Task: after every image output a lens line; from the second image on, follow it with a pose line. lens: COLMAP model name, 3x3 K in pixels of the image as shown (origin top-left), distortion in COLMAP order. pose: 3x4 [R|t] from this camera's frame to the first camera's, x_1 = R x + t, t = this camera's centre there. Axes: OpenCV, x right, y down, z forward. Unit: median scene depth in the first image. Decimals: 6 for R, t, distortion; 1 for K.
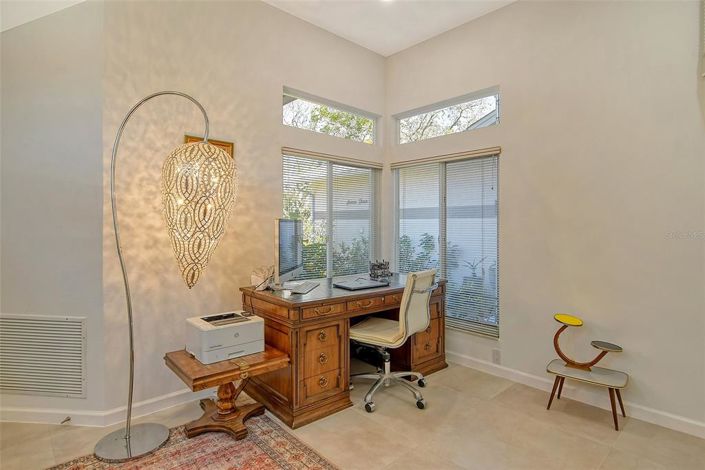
lens RADIAL K [[370.2, 0, 375.2], [0, 370.2, 229.9], [0, 0, 1]] dist [-0.017676, -0.001791]
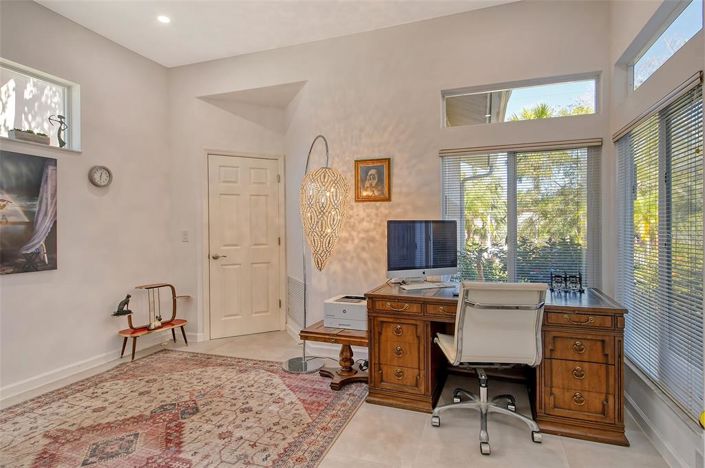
lens RADIAL K [[370.2, 0, 353.9], [0, 370.2, 233.1], [0, 0, 1]] dist [-0.017676, -0.001791]
pose [[0.445688, 0.000685, -0.895188, 0.712560], [0.004060, 0.999988, 0.002787, 0.005825], [0.895179, -0.004876, 0.445680, 0.402625]]
